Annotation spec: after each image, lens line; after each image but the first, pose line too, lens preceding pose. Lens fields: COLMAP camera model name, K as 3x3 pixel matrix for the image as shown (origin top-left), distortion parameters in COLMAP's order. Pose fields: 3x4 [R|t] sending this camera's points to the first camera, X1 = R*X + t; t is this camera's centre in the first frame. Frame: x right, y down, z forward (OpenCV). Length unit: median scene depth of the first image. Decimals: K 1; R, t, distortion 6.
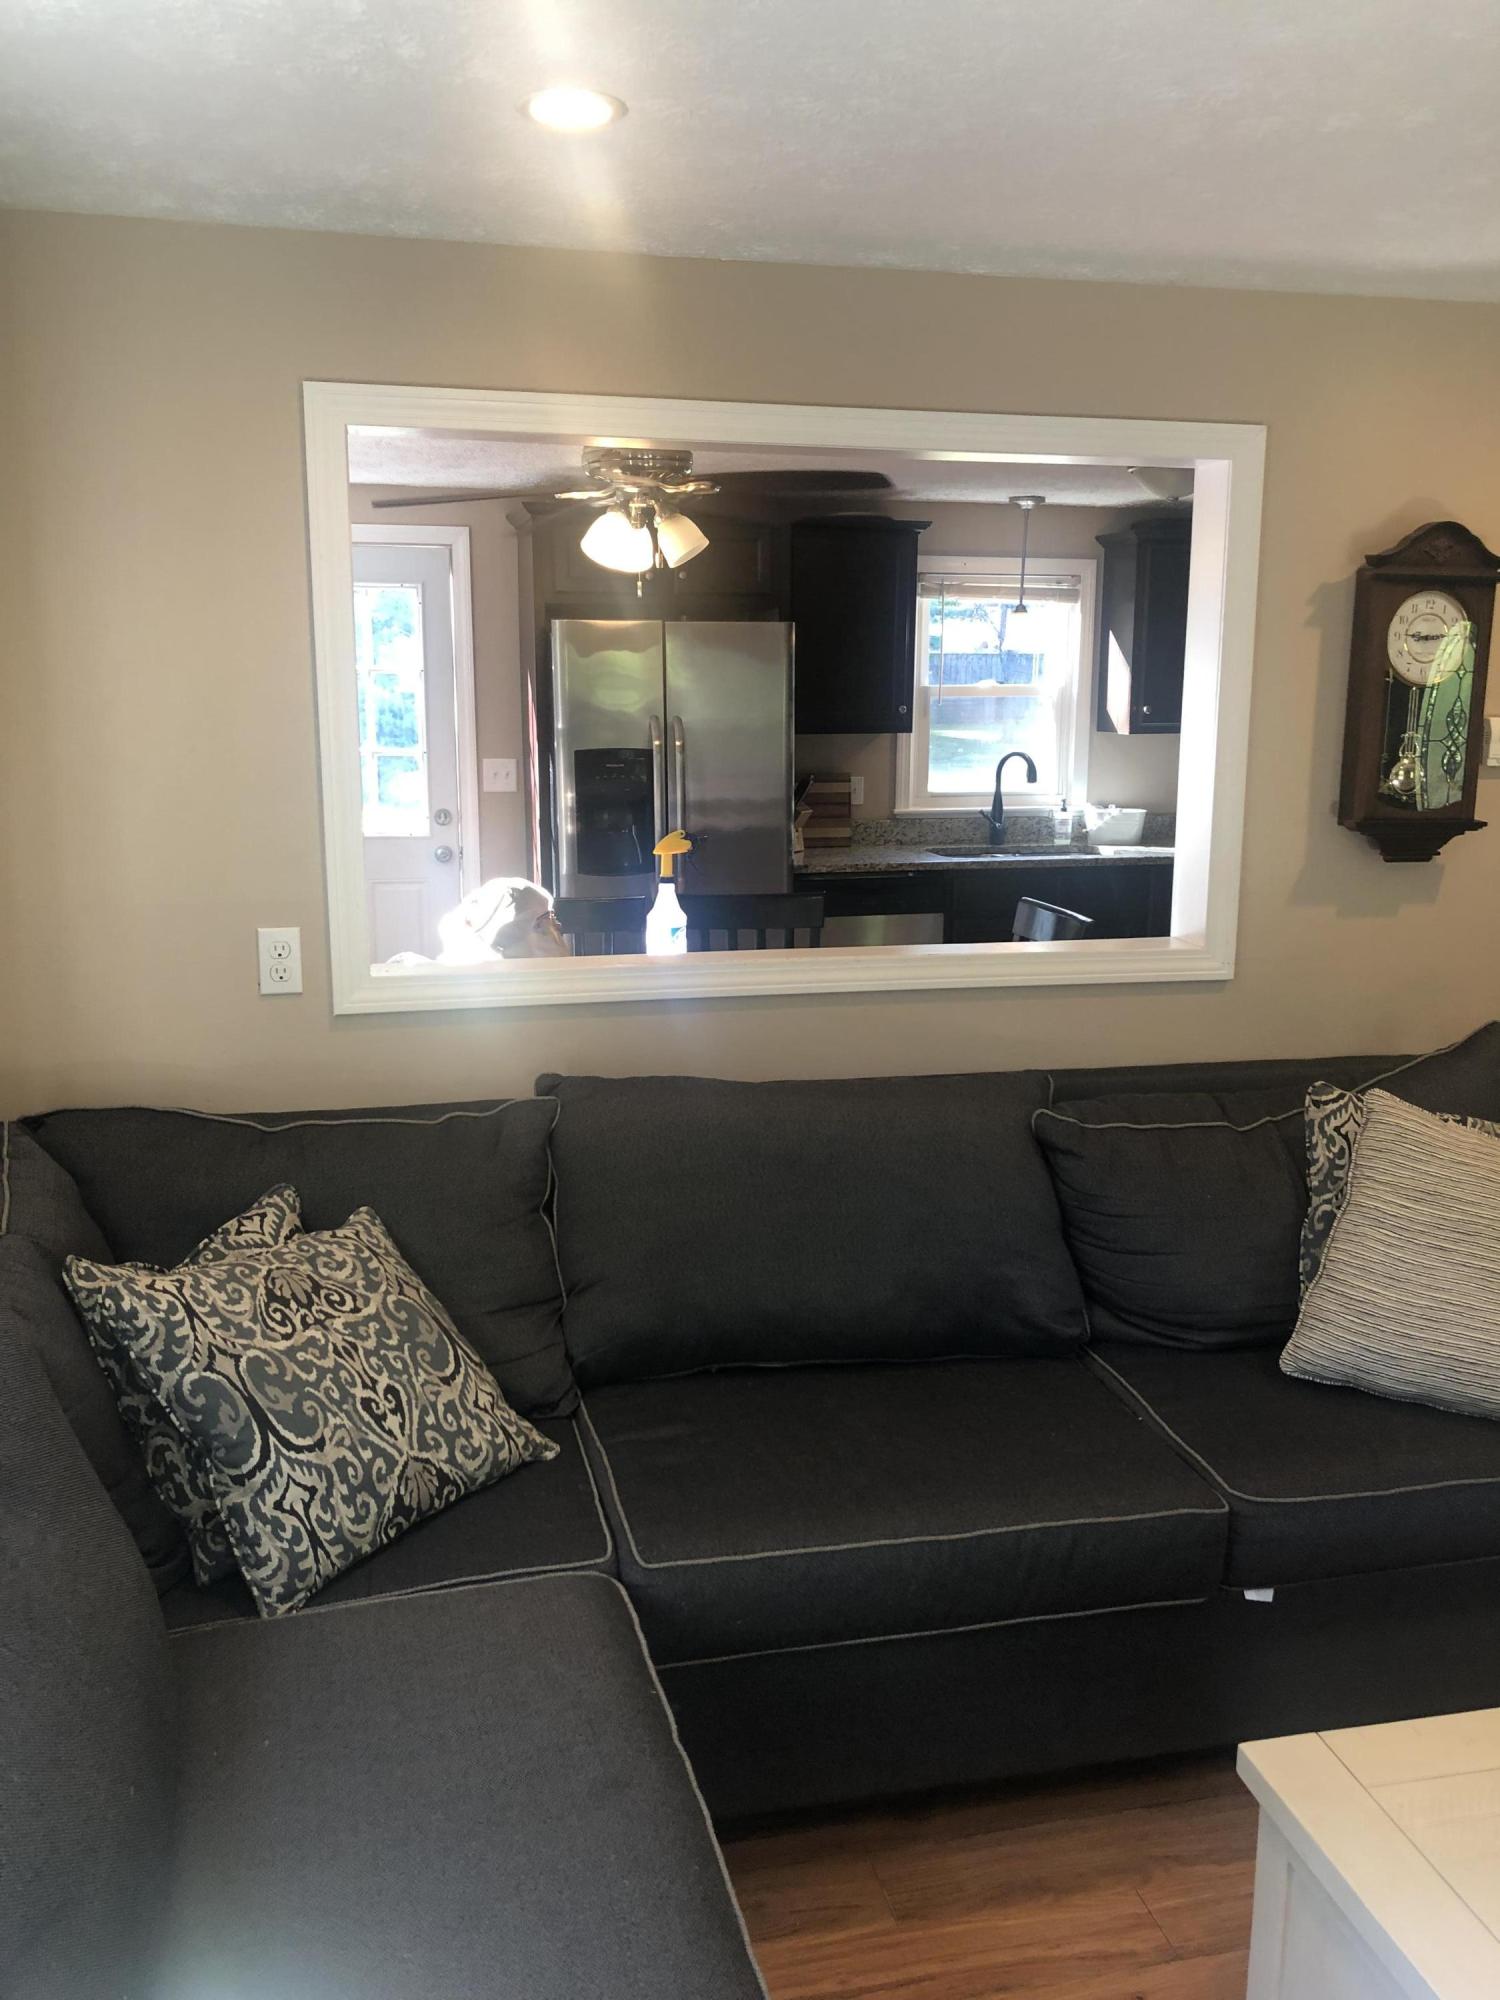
lens RADIAL K [[1644.6, 0, 746.8], [0, 1644.6, 1000.7], [0, 0, 1]] dist [0.035338, -0.057033]
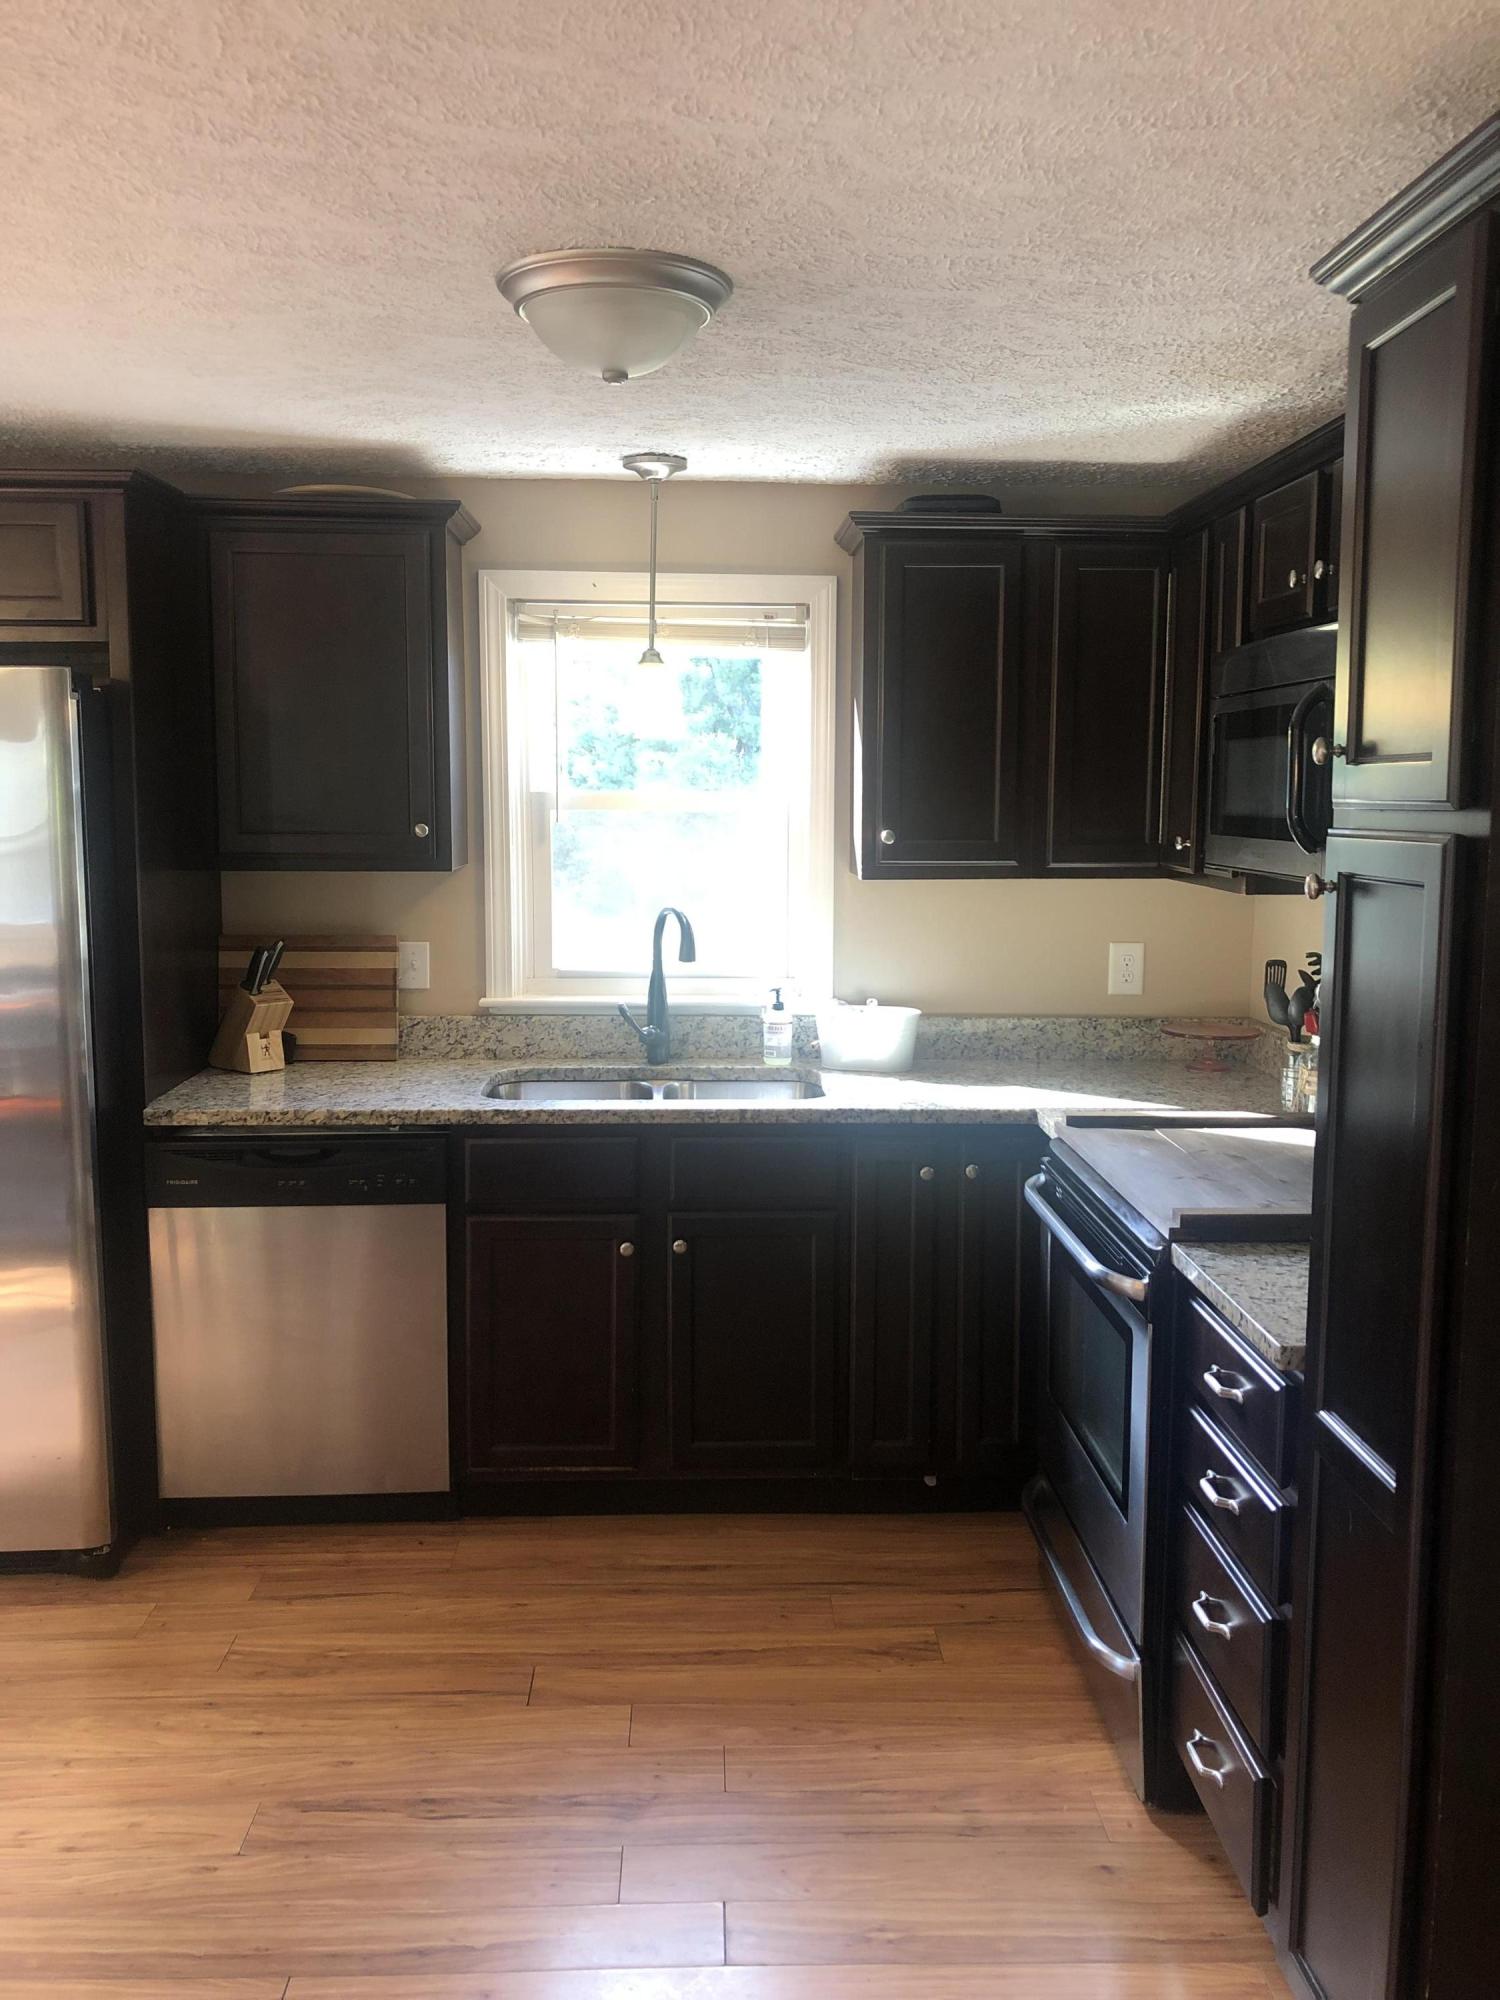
lens RADIAL K [[1644.6, 0, 758.2], [0, 1644.6, 998.8], [0, 0, 1]] dist [0.035338, -0.057033]
pose [[0.983115, 0.031177, -0.180315, 0.292188], [-0.042512, 0.997332, -0.059339, -0.085438], [0.177984, 0.066002, 0.981817, 0.440978]]
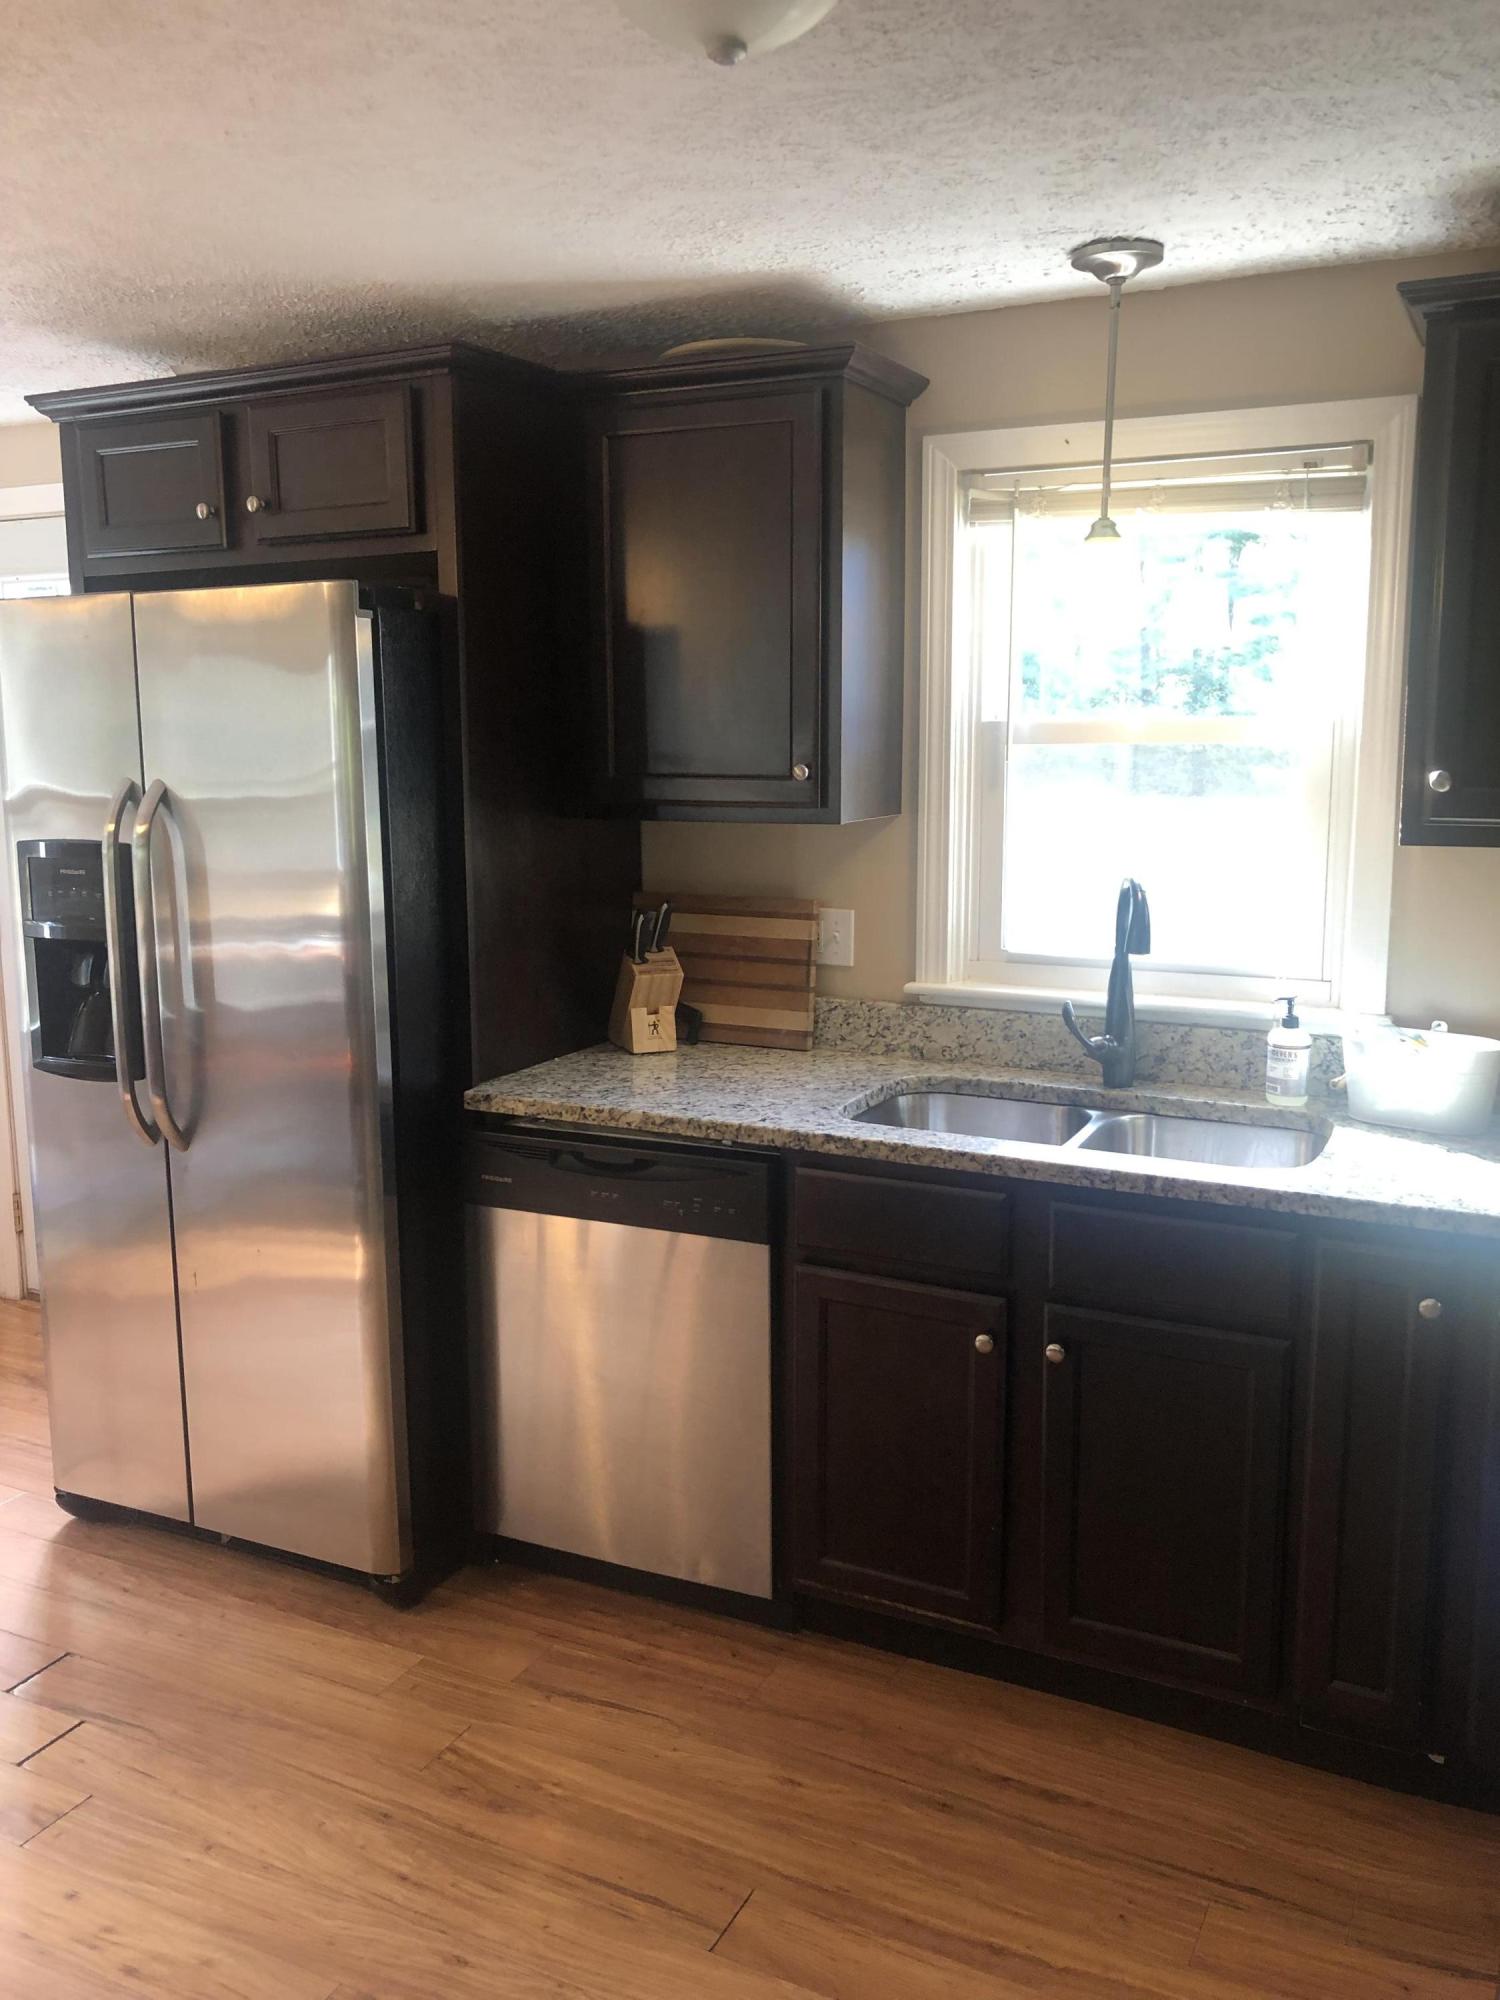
lens RADIAL K [[1644.6, 0, 735.1], [0, 1644.6, 1000.5], [0, 0, 1]] dist [0.035338, -0.057033]
pose [[0.769642, 0.104227, -0.629911, 0.347014], [-0.118818, 0.992733, 0.019085, -0.114151], [0.627323, 0.060157, 0.776433, 0.604400]]
